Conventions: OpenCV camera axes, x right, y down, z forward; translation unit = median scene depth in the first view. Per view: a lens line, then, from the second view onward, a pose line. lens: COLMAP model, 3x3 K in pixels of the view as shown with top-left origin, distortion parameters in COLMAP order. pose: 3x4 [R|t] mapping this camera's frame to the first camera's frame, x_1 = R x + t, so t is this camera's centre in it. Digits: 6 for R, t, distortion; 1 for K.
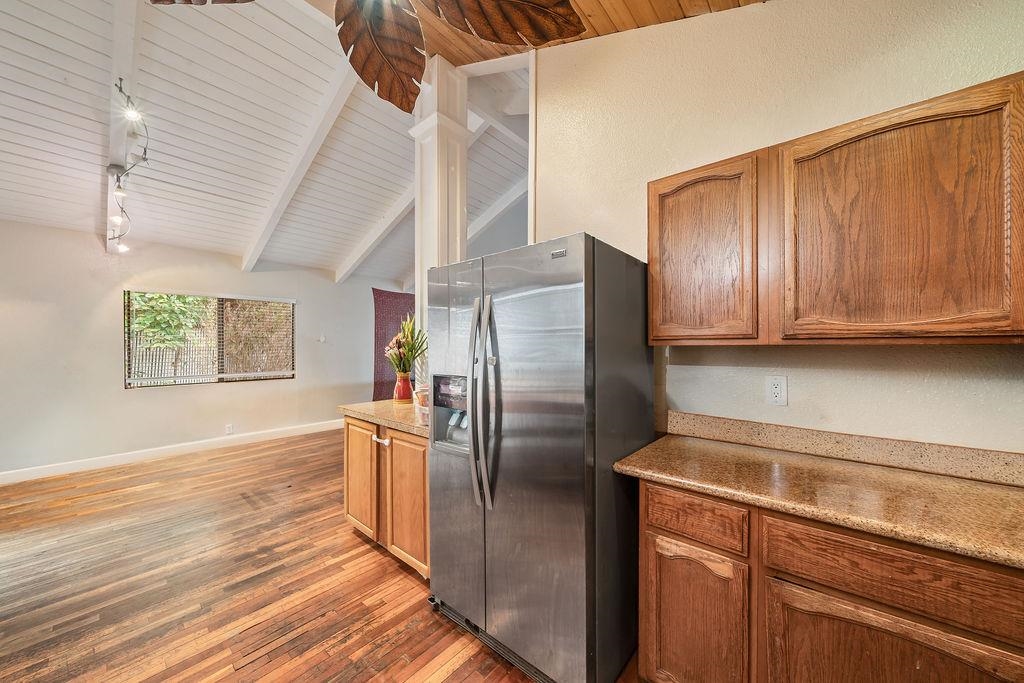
lens RADIAL K [[358.3, 0, 510.9], [0, 358.3, 346.0], [0, 0, 1]] dist [-0.000361, -0.000120]
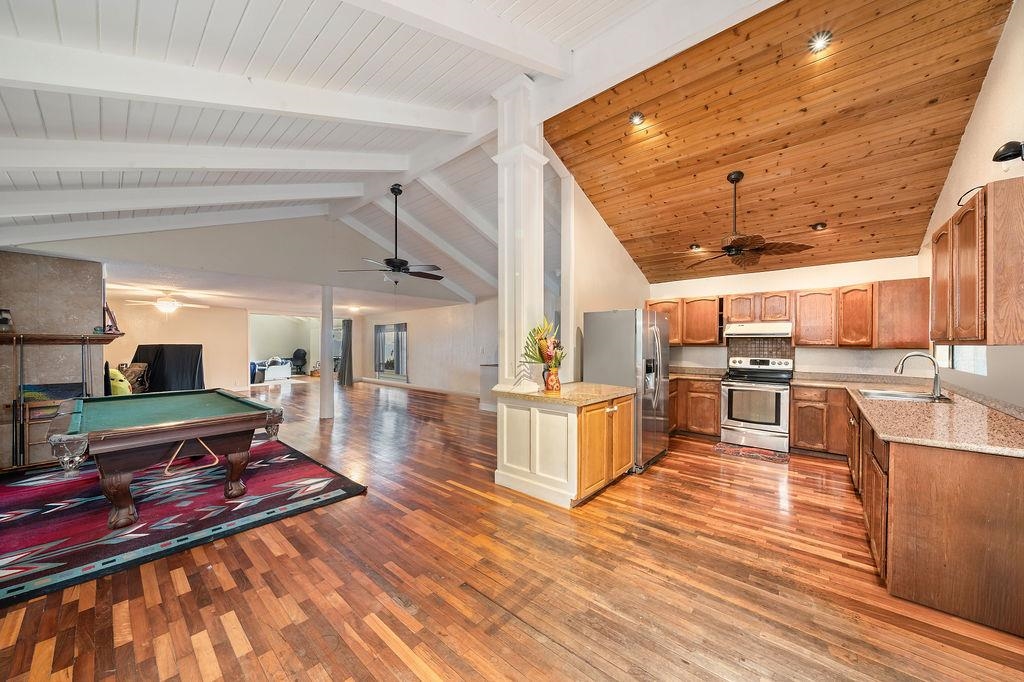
lens RADIAL K [[358.3, 0, 512.2], [0, 358.3, 345.2], [0, 0, 1]] dist [-0.000361, -0.000120]
pose [[0.000043, -0.003650, 0.999993, -1.963325], [-0.004208, 0.999984, 0.003651, -0.007874], [-0.999991, -0.004208, 0.000028, 1.504014]]
